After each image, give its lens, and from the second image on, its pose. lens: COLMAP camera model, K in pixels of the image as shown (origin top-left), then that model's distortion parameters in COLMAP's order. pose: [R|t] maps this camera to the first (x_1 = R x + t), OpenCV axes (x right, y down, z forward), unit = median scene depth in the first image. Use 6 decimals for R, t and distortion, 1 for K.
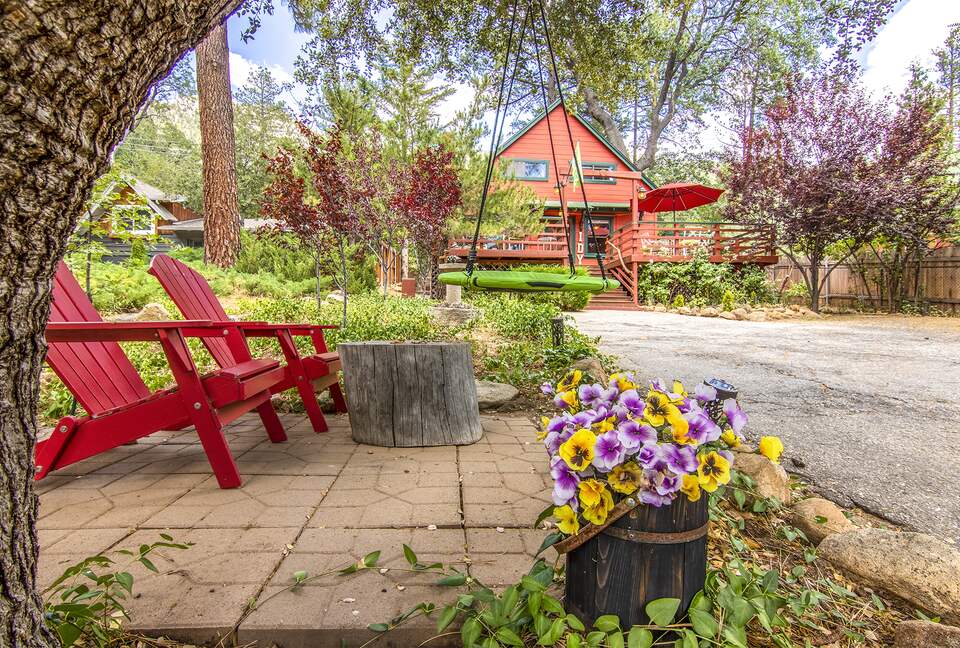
lens RADIAL K [[439.9, 0, 480.0], [0, 439.9, 324.0], [0, 0, 1]] dist [0.001847, 0.000169]
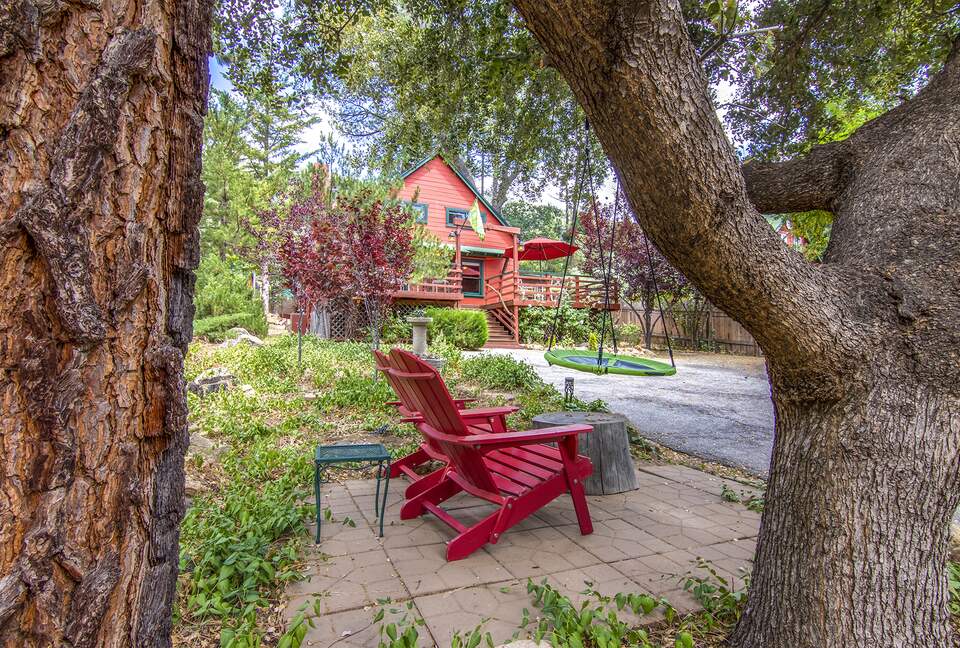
lens RADIAL K [[435.7, 0, 480.0], [0, 435.7, 324.0], [0, 0, 1]] dist [-0.000277, -0.000030]
pose [[0.944049, 0.017634, 0.329332, -0.105865], [0.004664, 0.997756, -0.066794, -0.019035], [-0.329771, 0.064593, 0.941849, -0.026298]]
